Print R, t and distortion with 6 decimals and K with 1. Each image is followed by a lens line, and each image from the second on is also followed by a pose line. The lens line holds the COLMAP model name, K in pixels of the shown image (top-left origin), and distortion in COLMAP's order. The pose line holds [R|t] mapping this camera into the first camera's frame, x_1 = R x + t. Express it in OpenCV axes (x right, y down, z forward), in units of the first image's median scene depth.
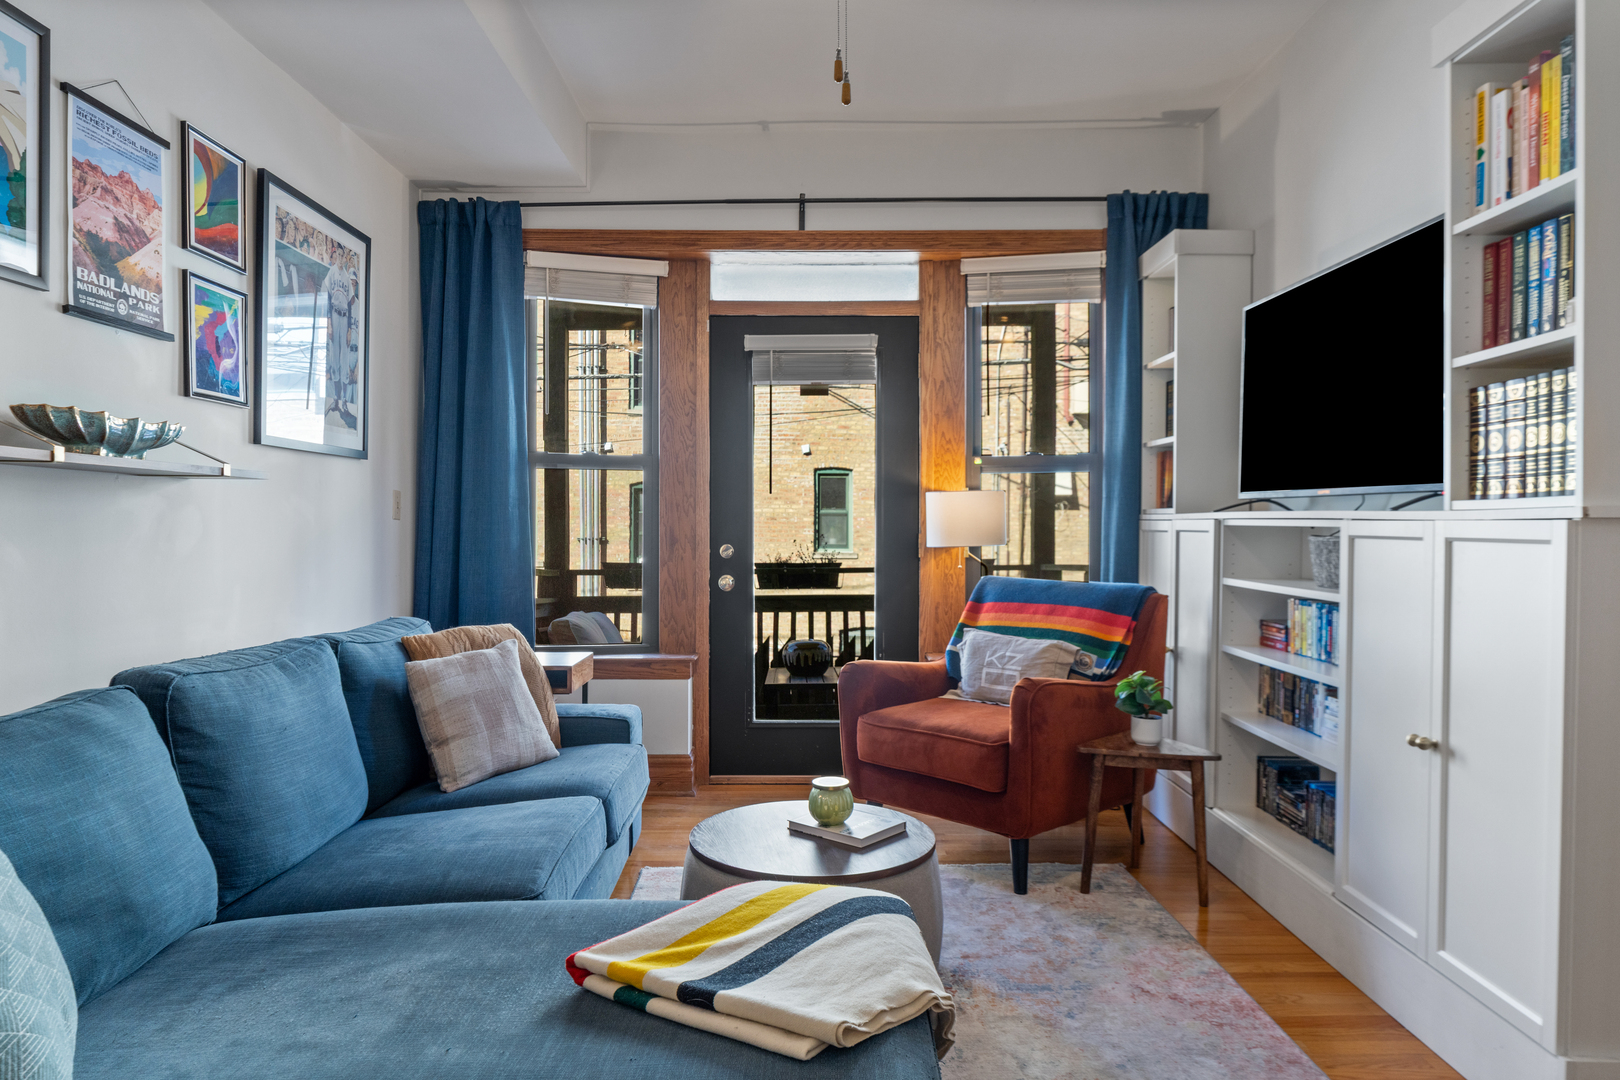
lens RADIAL K [[1021.7, 0, 830.5], [0, 1021.7, 533.0], [0, 0, 1]] dist [0.000351, 0.000297]
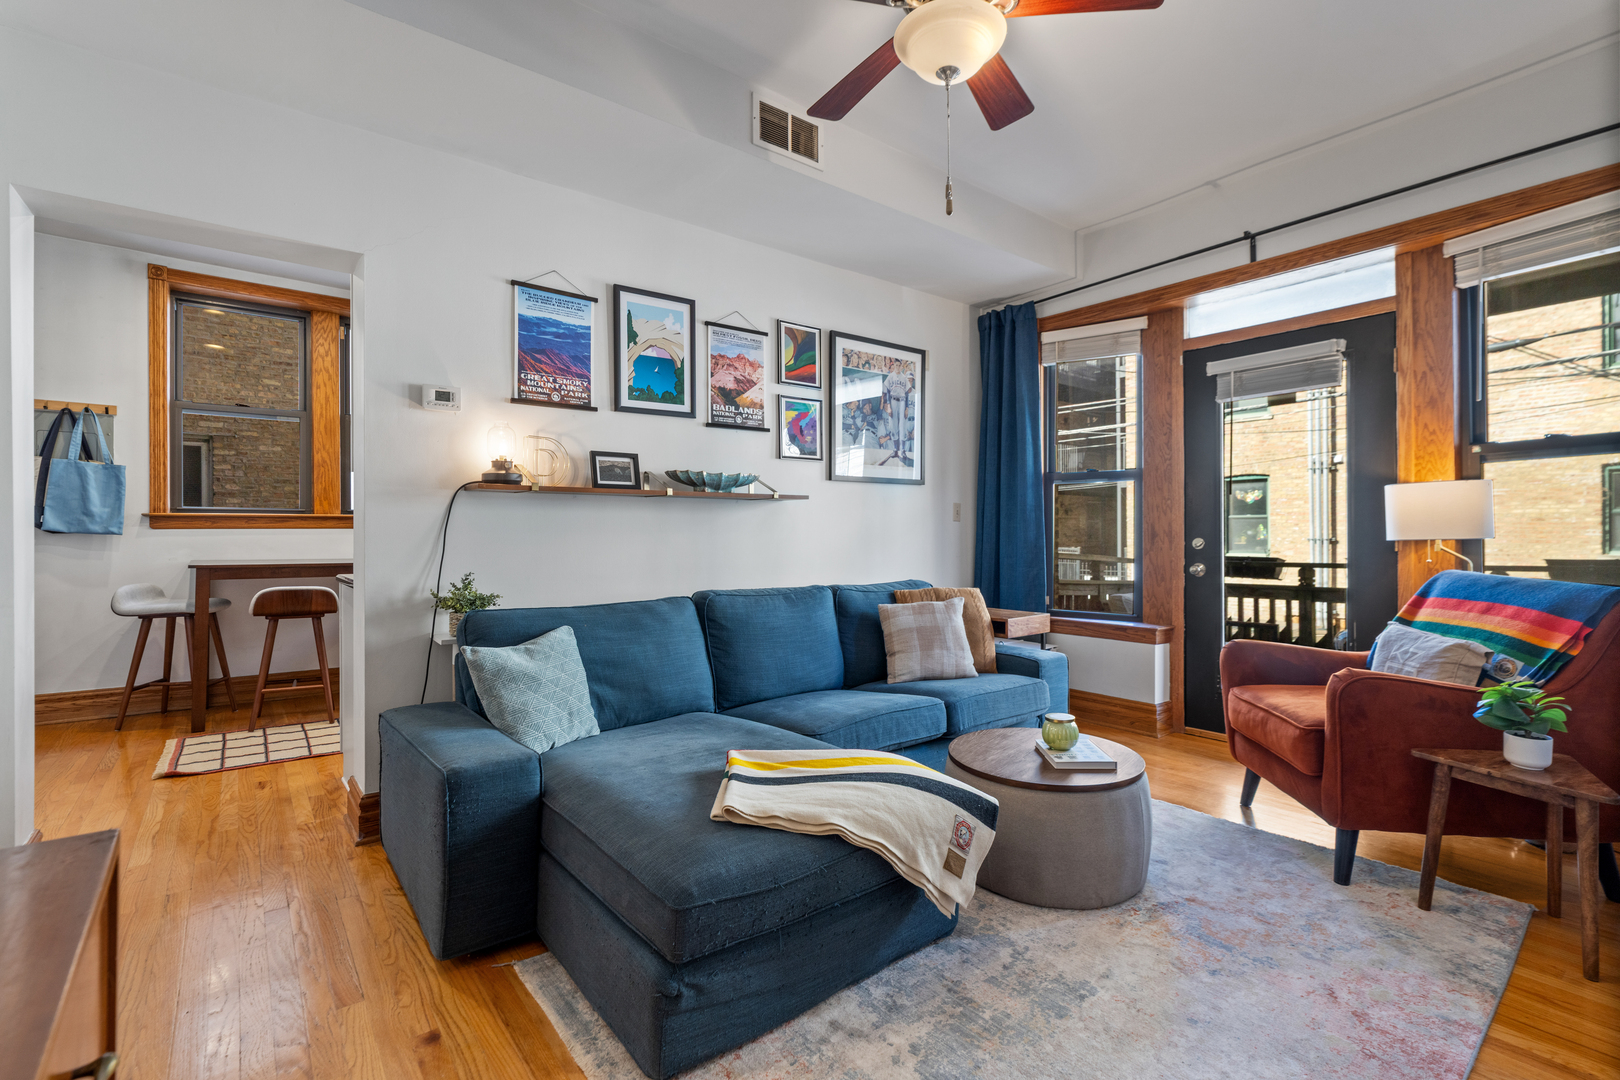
lens RADIAL K [[744.4, 0, 815.3], [0, 744.4, 531.8], [0, 0, 1]] dist [-0.006632, 0.003620]
pose [[0.611870, -0.005811, -0.790937, 0.394462], [0.000409, 0.999975, -0.007031, 0.012132], [0.790958, 0.003979, 0.611857, 0.130749]]
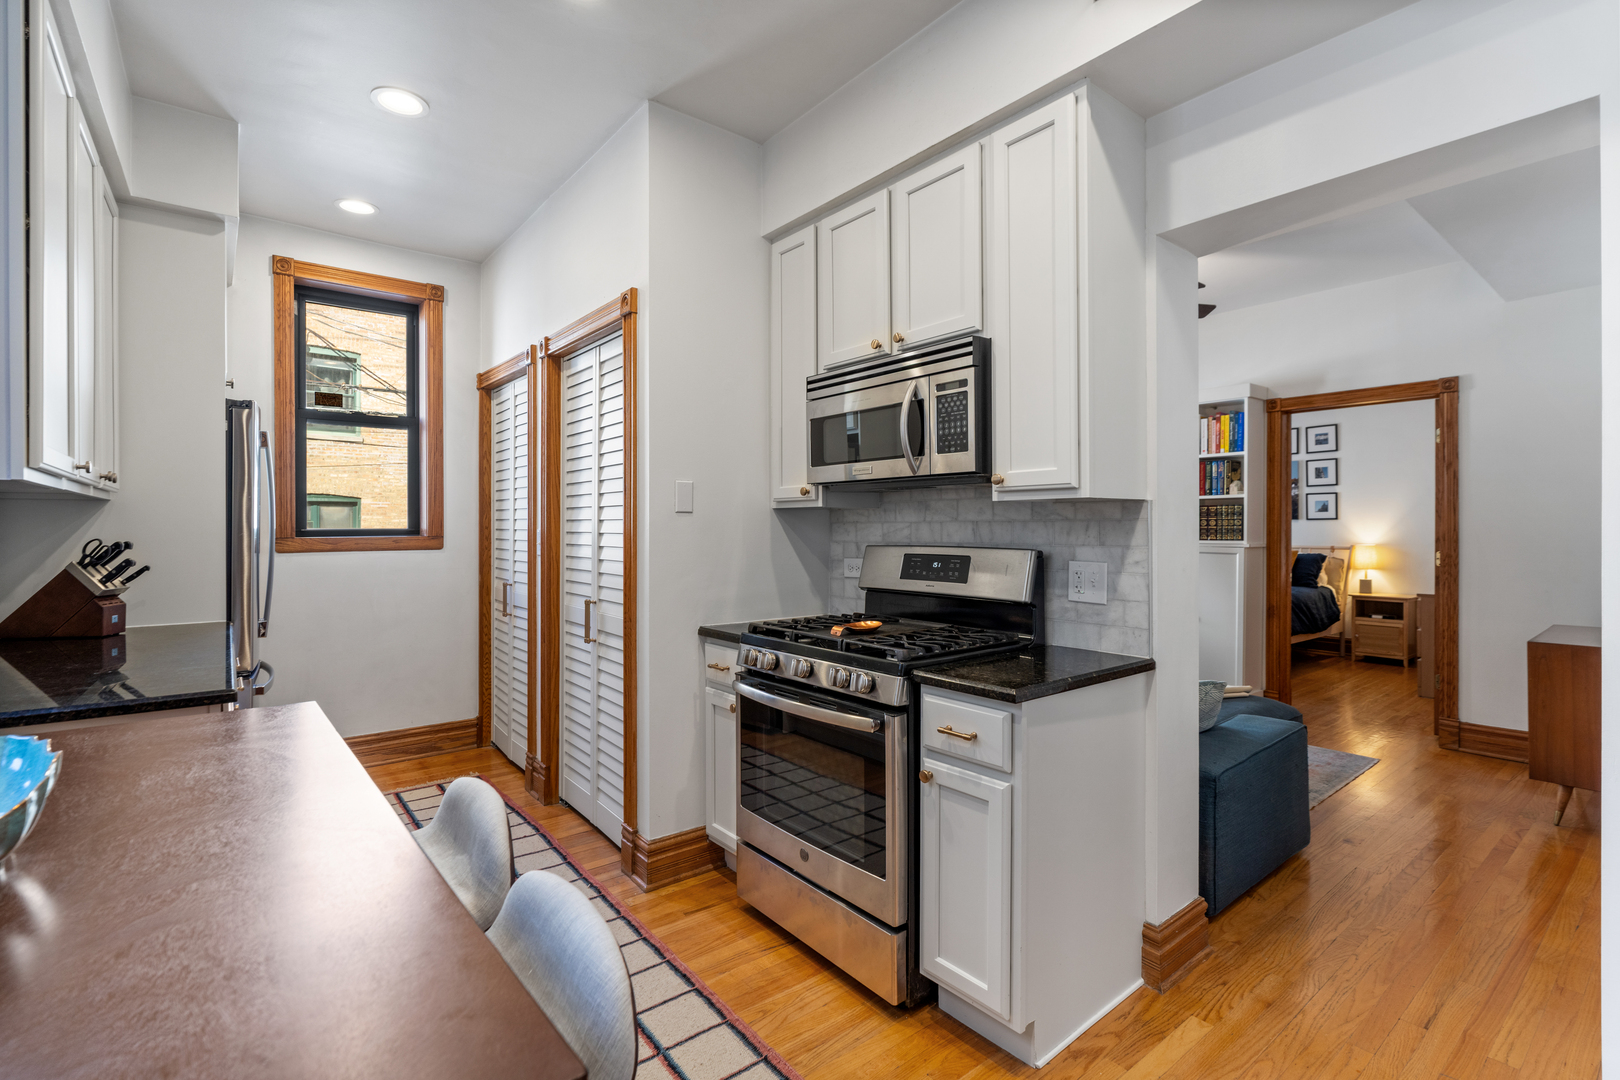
lens RADIAL K [[744.4, 0, 811.9], [0, 744.4, 528.5], [0, 0, 1]] dist [-0.006632, 0.003620]
pose [[0.783703, -0.002037, 0.621132, -1.115738], [0.004715, 0.999985, -0.002669, -0.042673], [-0.621118, 0.005020, 0.783701, -0.062247]]
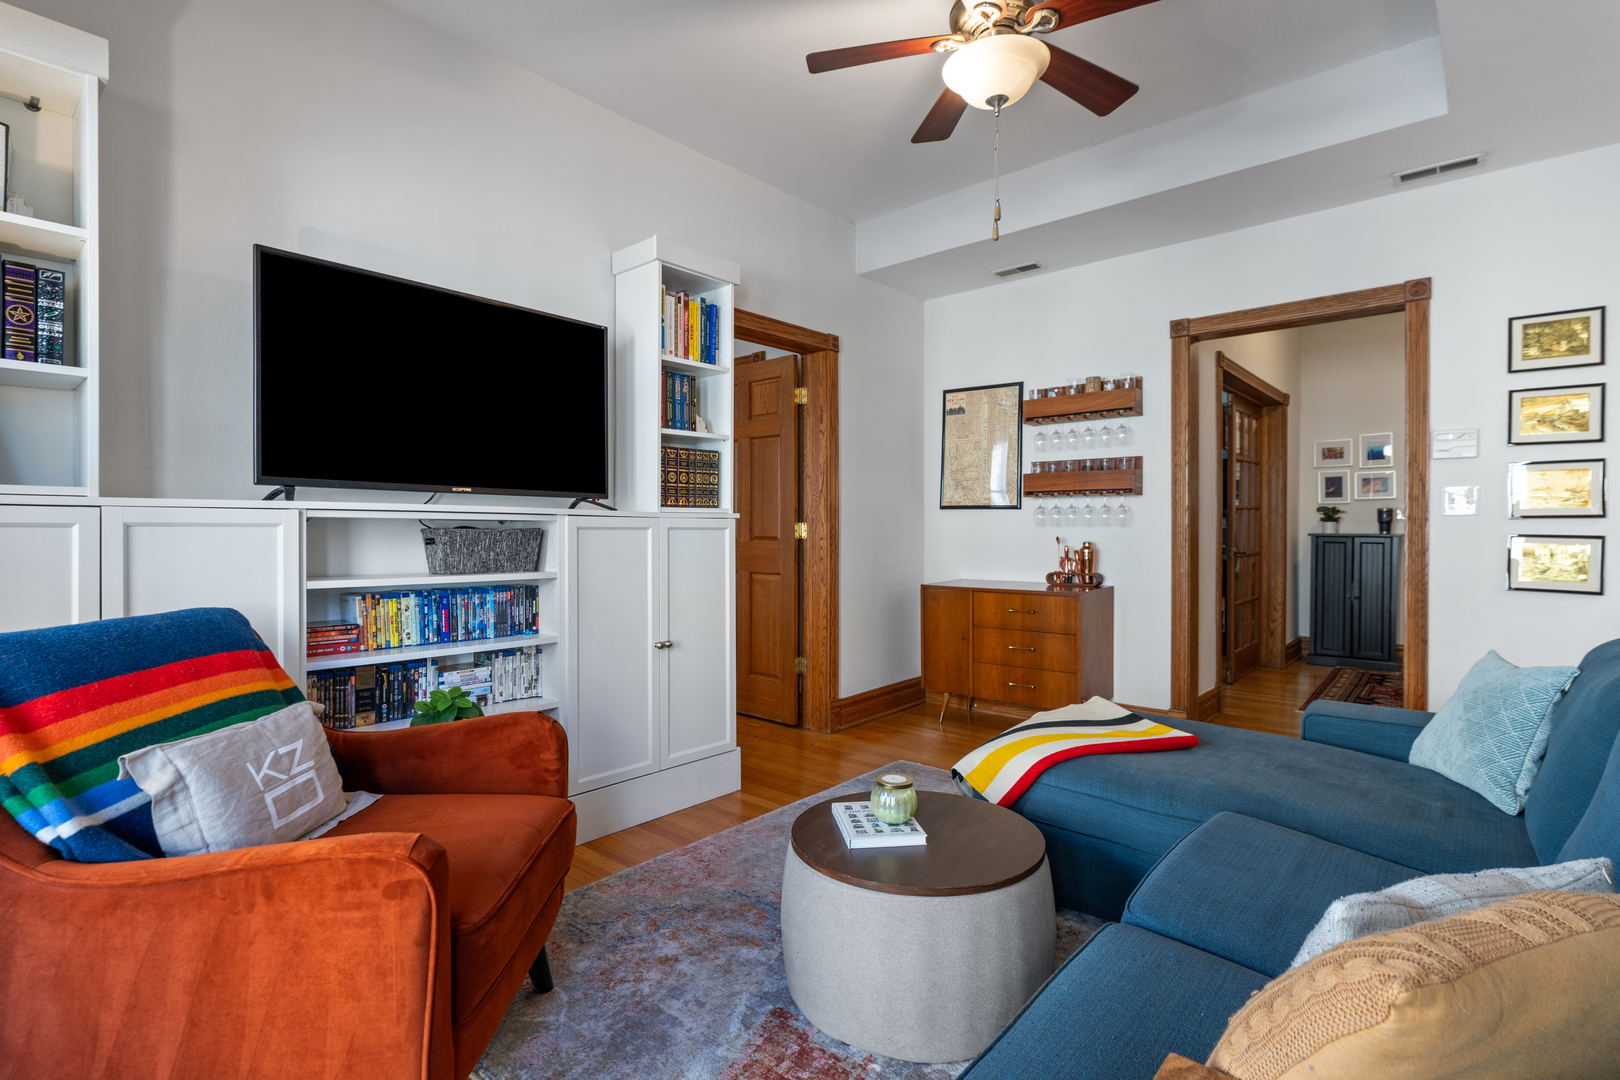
lens RADIAL K [[765.5, 0, 800.8], [0, 765.5, 533.4], [0, 0, 1]] dist [-0.012719, 0.000687]
pose [[-0.726376, -0.005371, 0.687276, -0.309564], [0.004727, 0.999907, 0.012810, -0.000505], [-0.687281, 0.012553, -0.726283, 1.132108]]
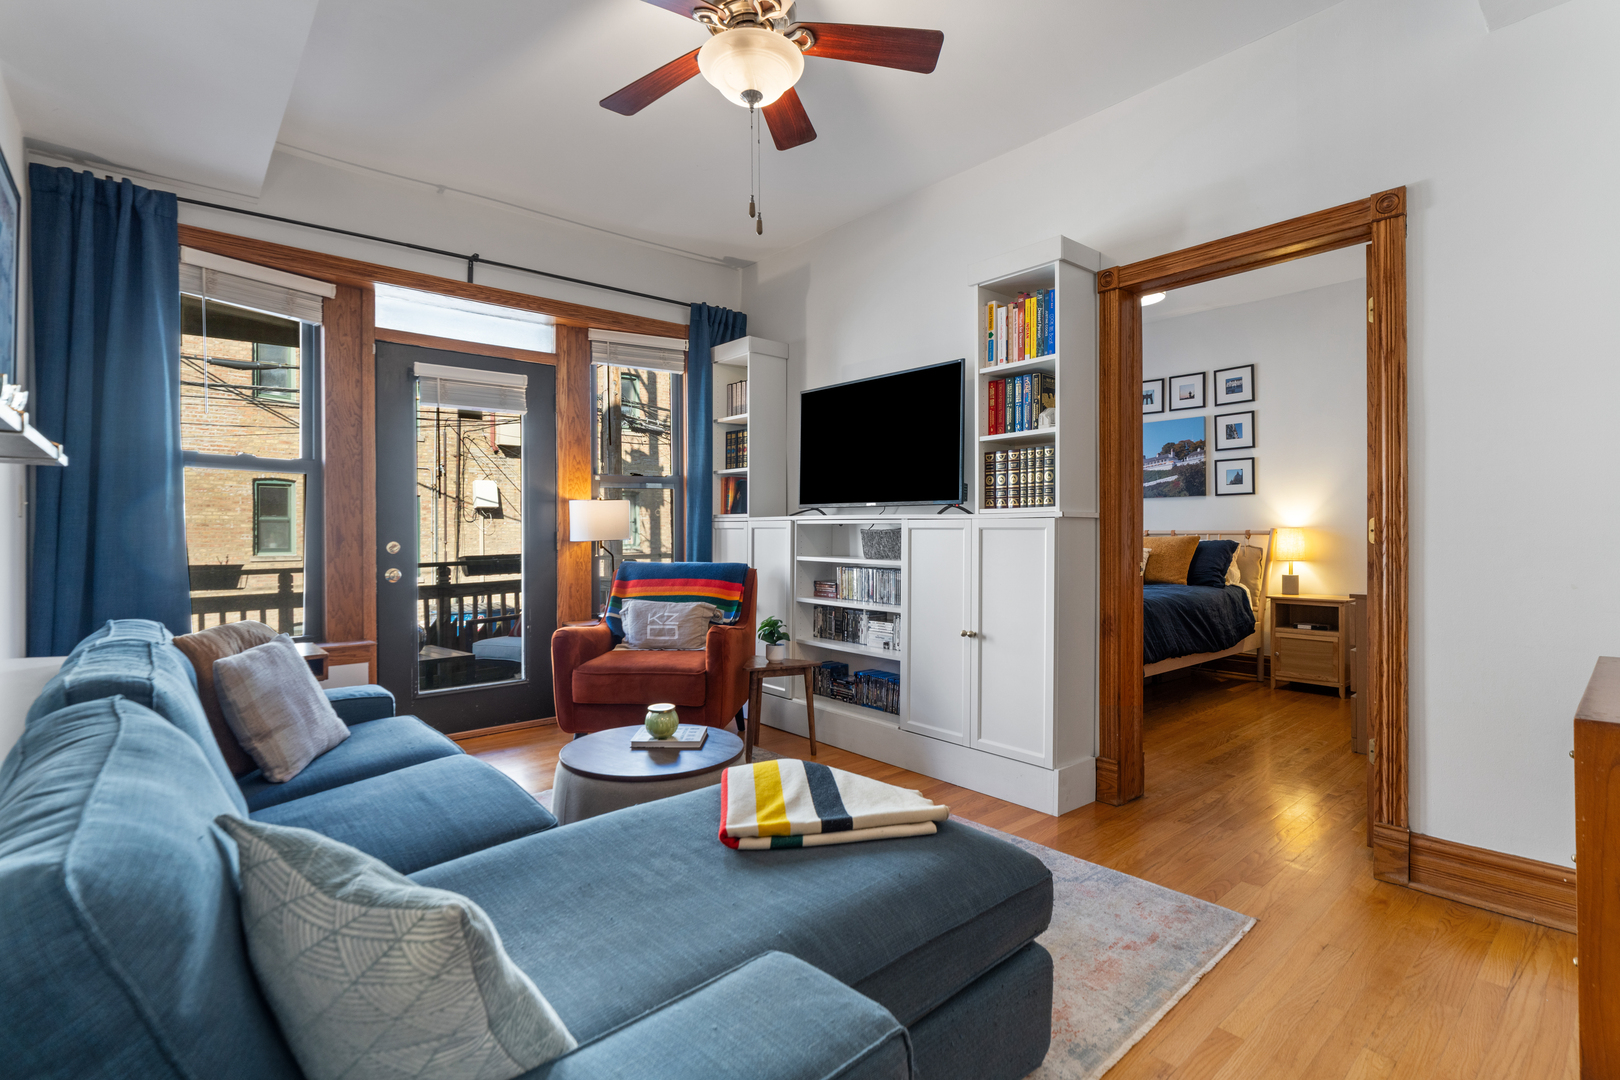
lens RADIAL K [[744.4, 0, 816.3], [0, 744.4, 532.7], [0, 0, 1]] dist [-0.006632, 0.003620]
pose [[0.762447, -0.004812, 0.647032, -0.348583], [0.008970, 0.999955, -0.003133, 0.009803], [-0.646988, 0.008193, 0.762456, 0.071356]]
